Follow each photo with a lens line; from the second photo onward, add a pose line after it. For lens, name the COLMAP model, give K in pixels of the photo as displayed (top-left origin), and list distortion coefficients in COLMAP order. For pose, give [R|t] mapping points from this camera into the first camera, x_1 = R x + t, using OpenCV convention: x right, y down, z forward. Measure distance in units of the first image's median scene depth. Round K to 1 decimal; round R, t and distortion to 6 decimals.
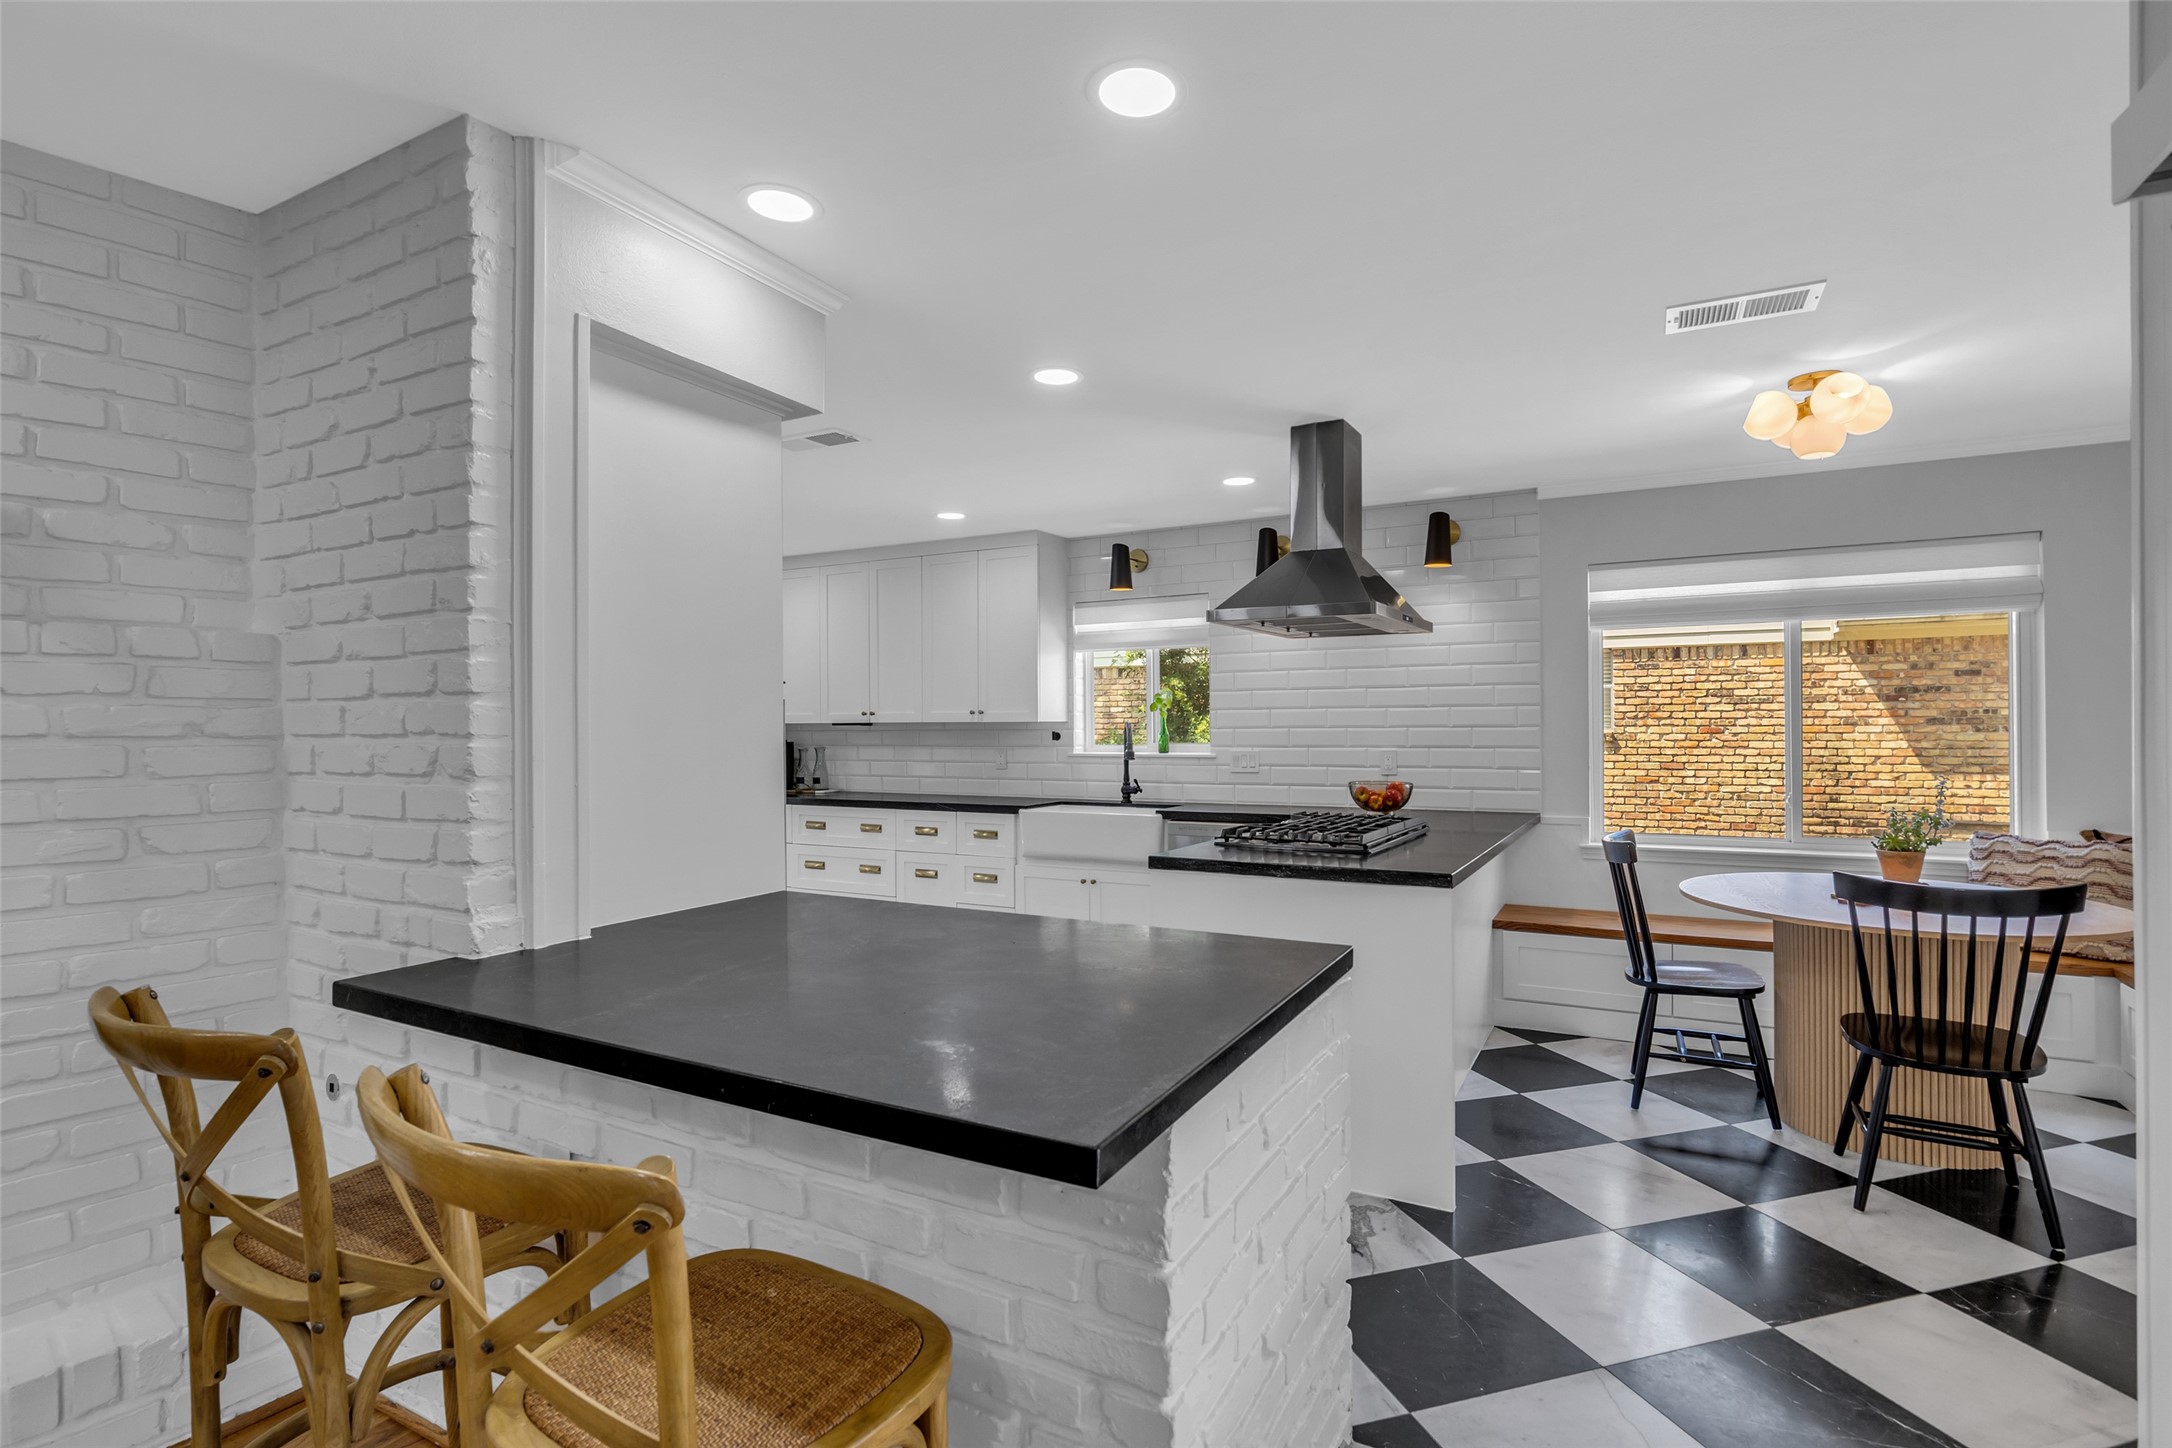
lens RADIAL K [[1032.7, 0, 1091.1], [0, 1032.7, 716.3], [0, 0, 1]] dist [-0.010345, 0.000617]
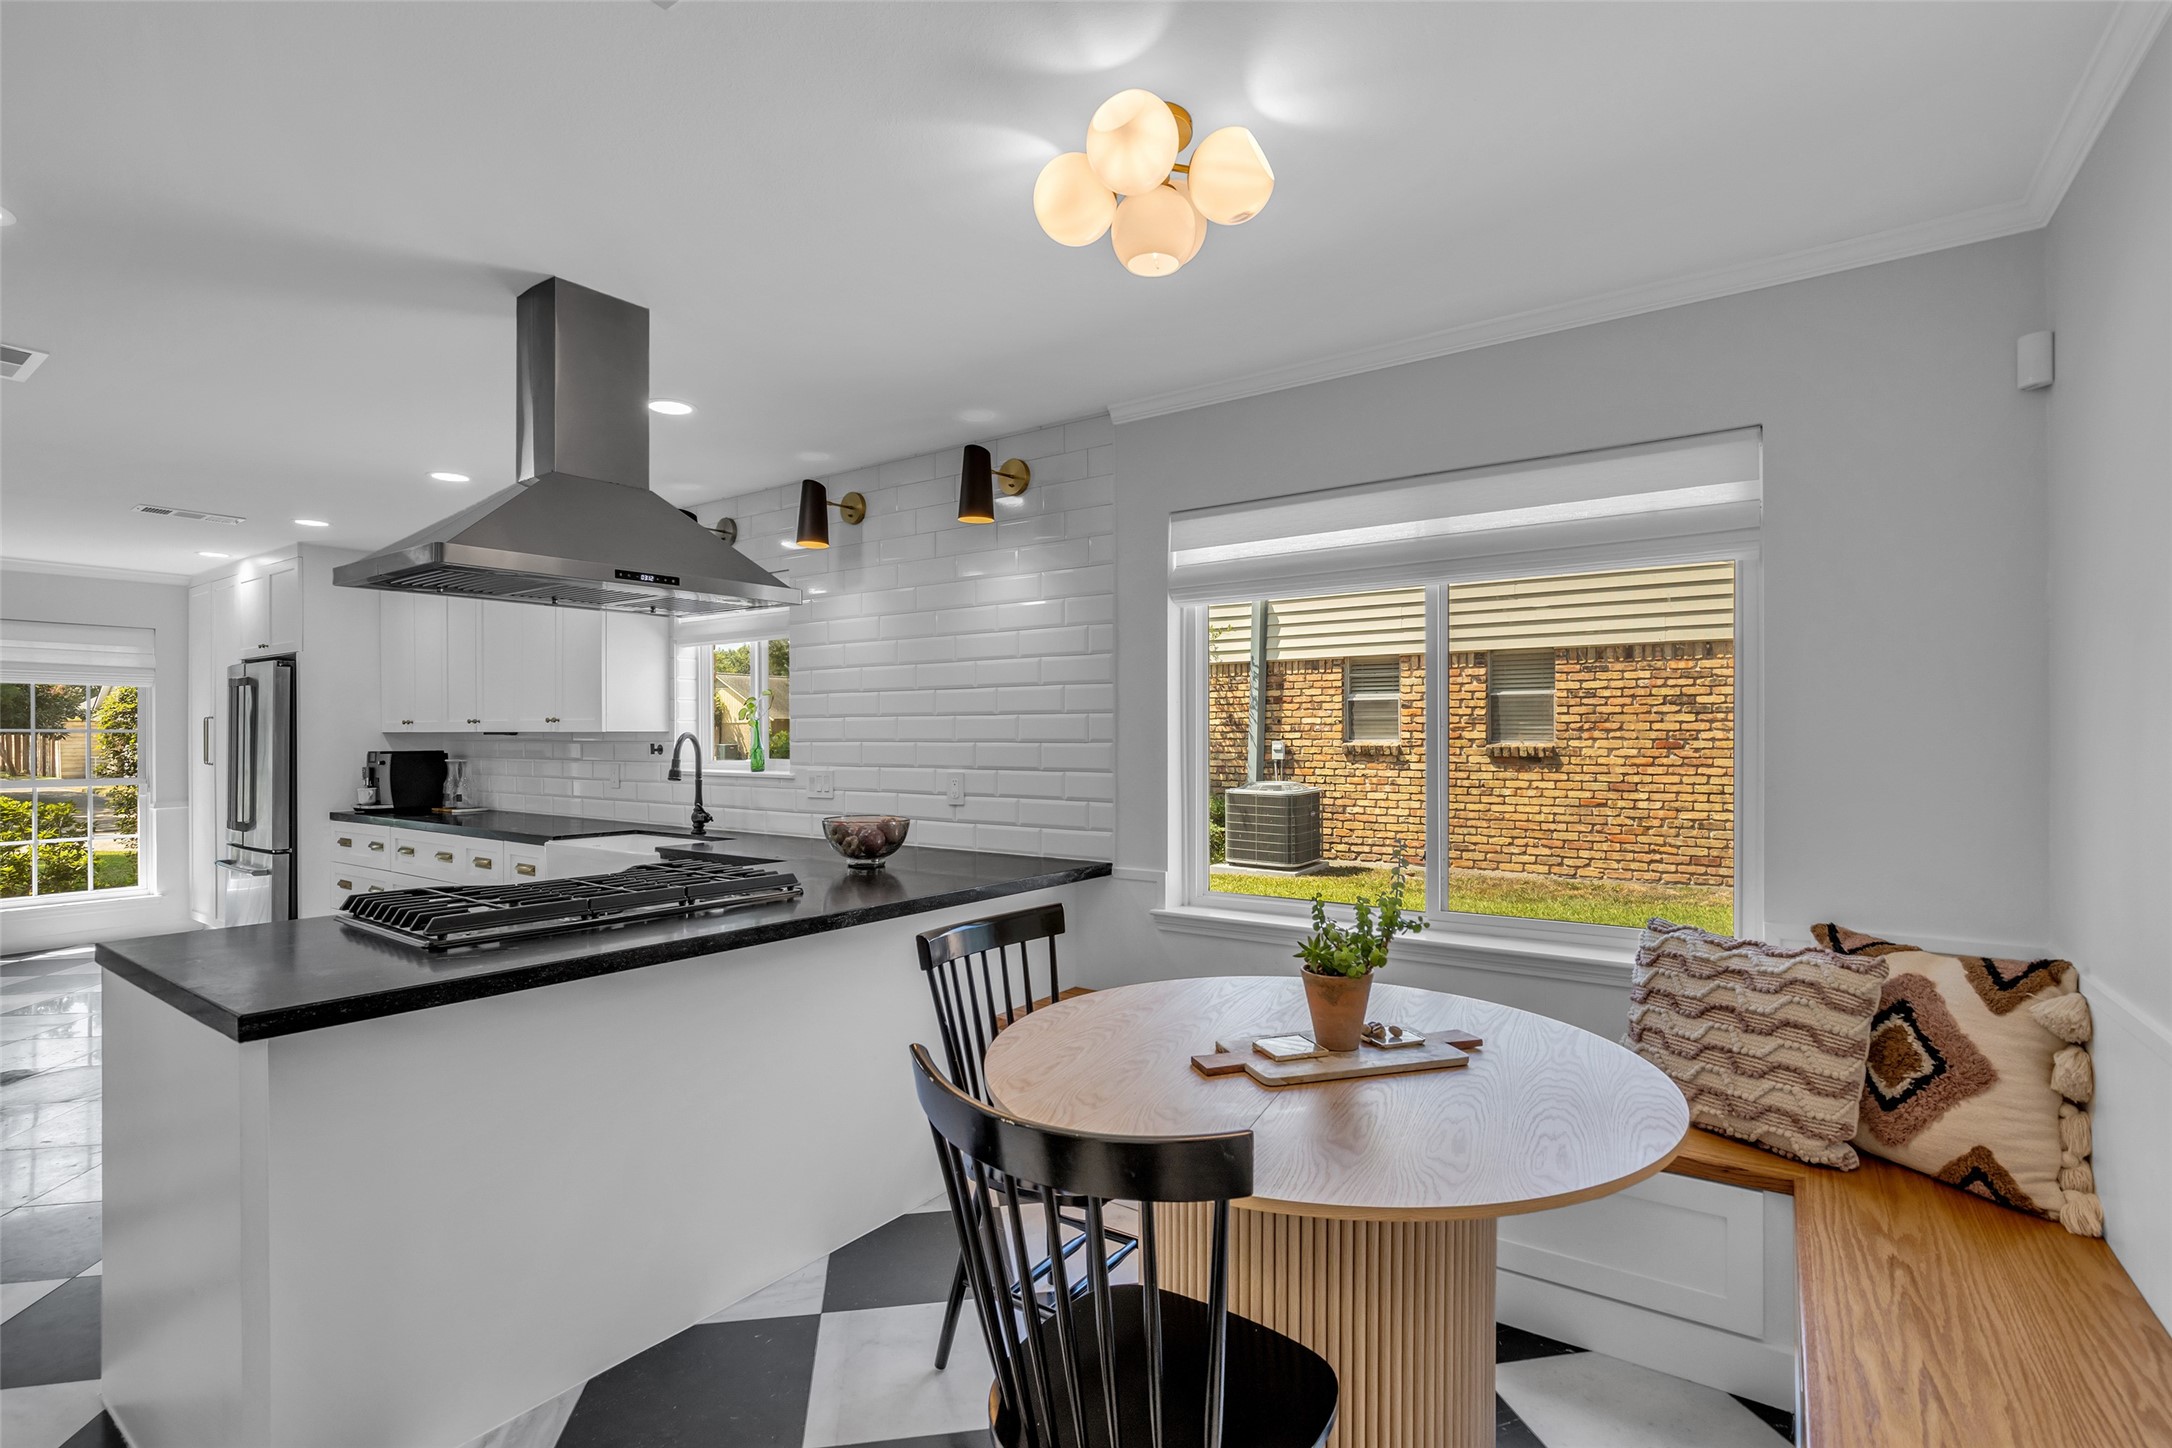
lens RADIAL K [[1003.0, 0, 1093.1], [0, 1003.0, 731.2], [0, 0, 1]] dist [-0.011462, 0.000927]
pose [[0.993408, 0.004282, -0.114552, 0.404317], [-0.003588, 0.999974, 0.006267, -0.001513], [0.114576, -0.005814, 0.993397, 0.247367]]
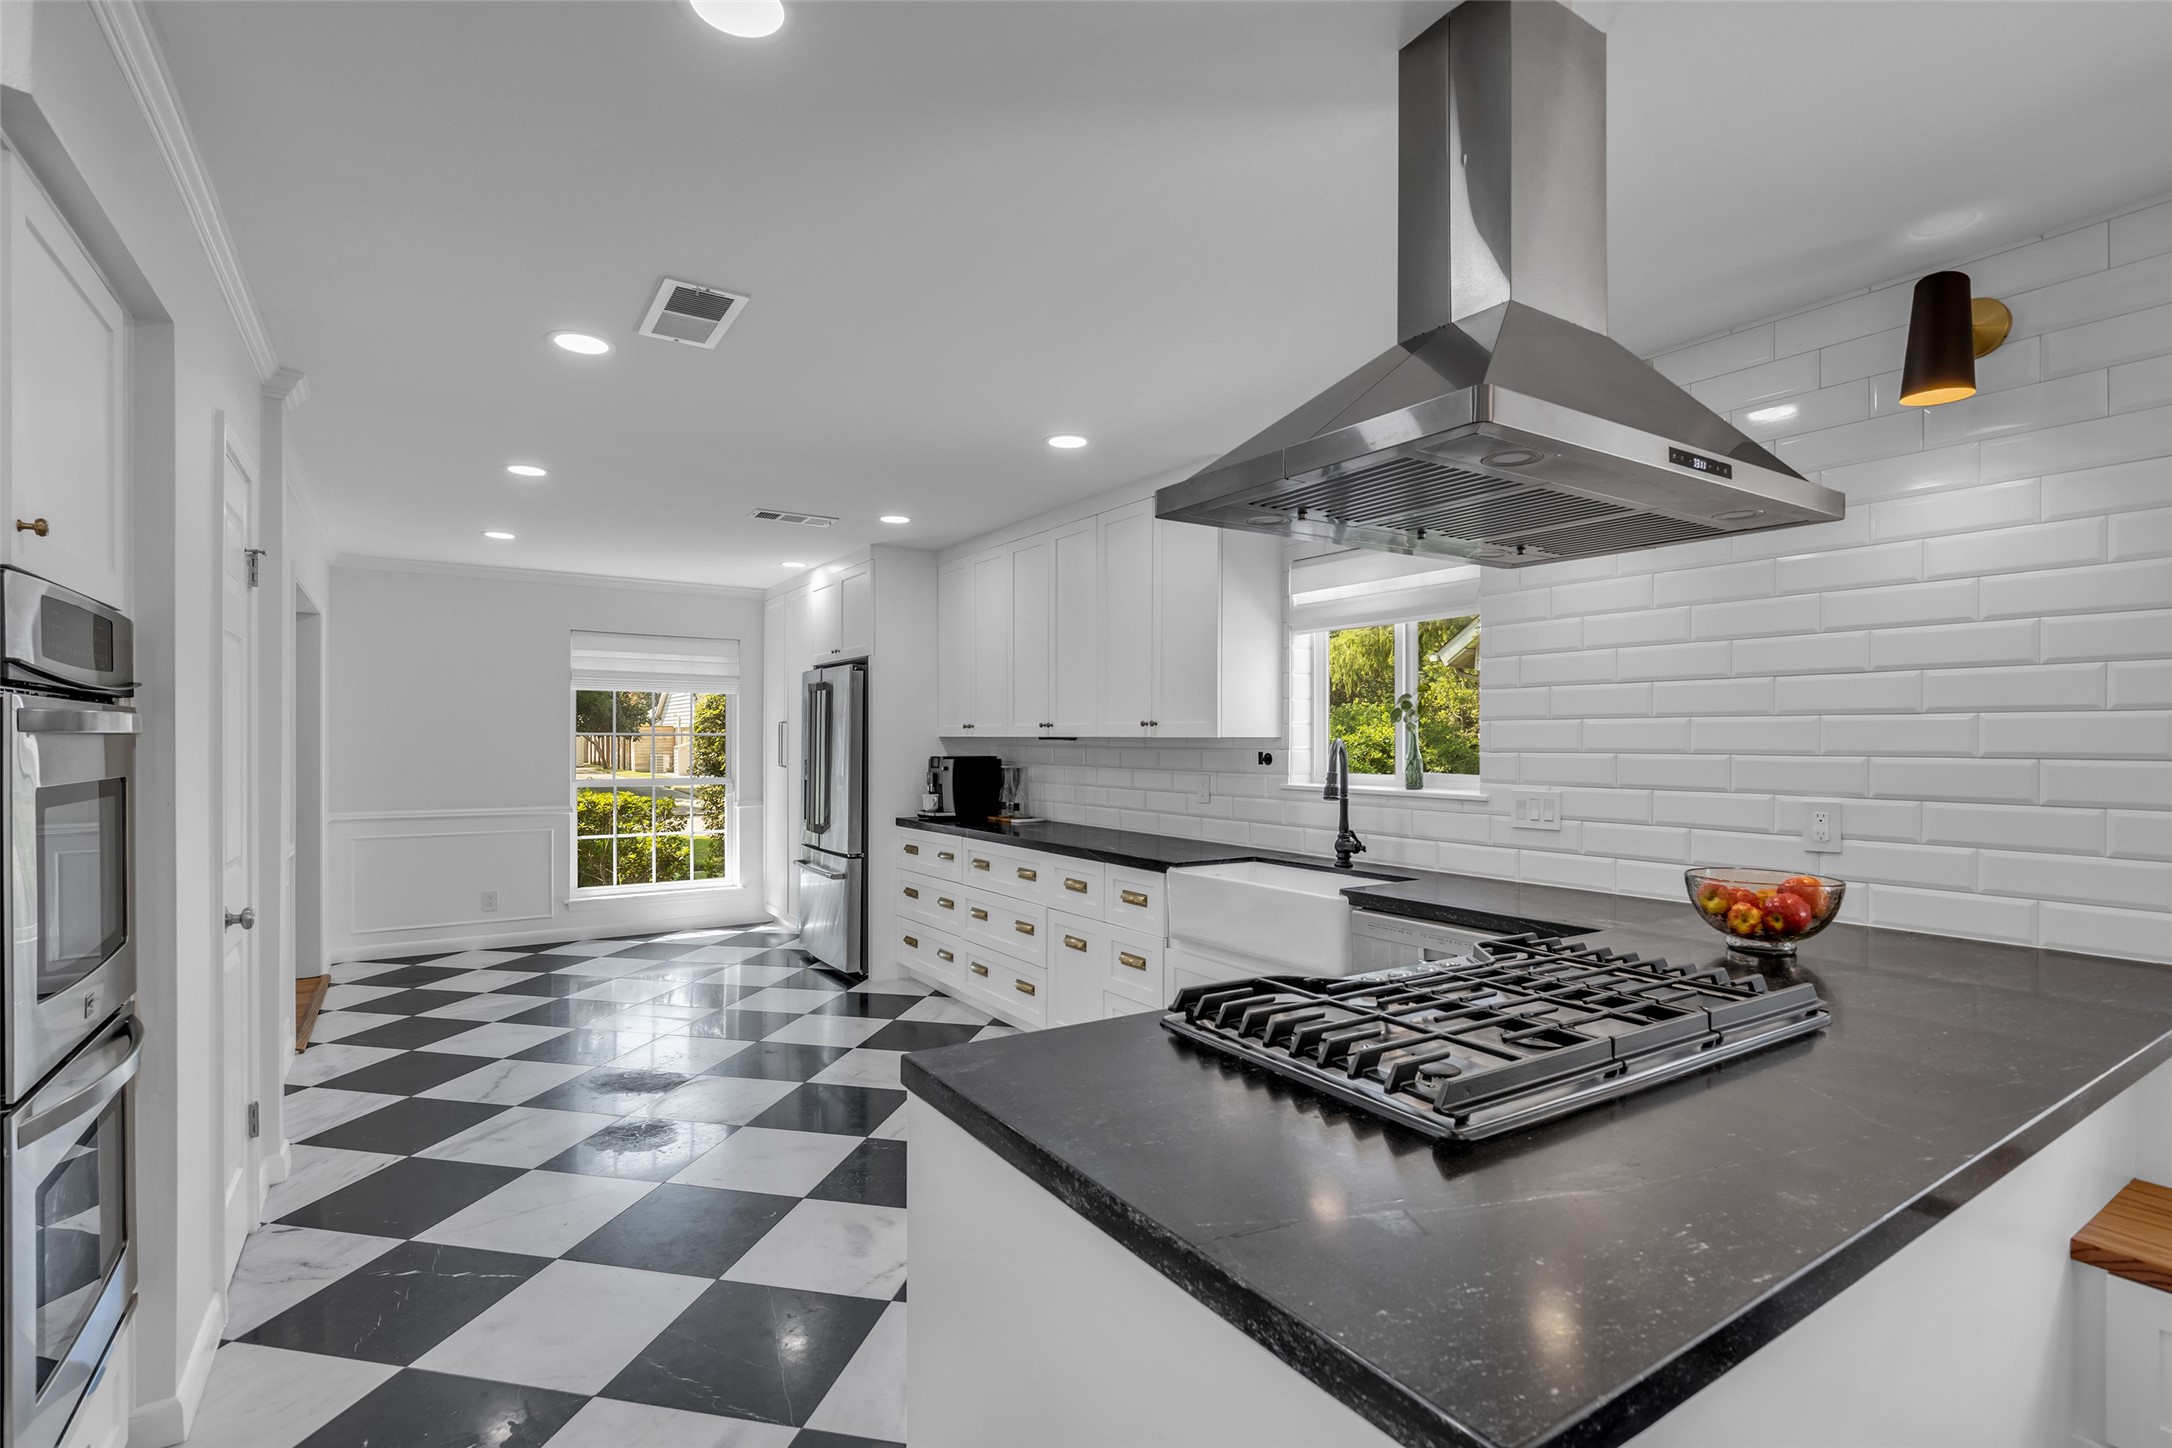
lens RADIAL K [[999.2, 0, 1088.4], [0, 999.2, 741.7], [0, 0, 1]] dist [-0.012496, 0.000194]
pose [[0.884585, 0.009456, -0.466282, 0.171182], [-0.003451, 0.999900, 0.013730, -0.000715], [0.466365, -0.010536, 0.884529, 0.361864]]
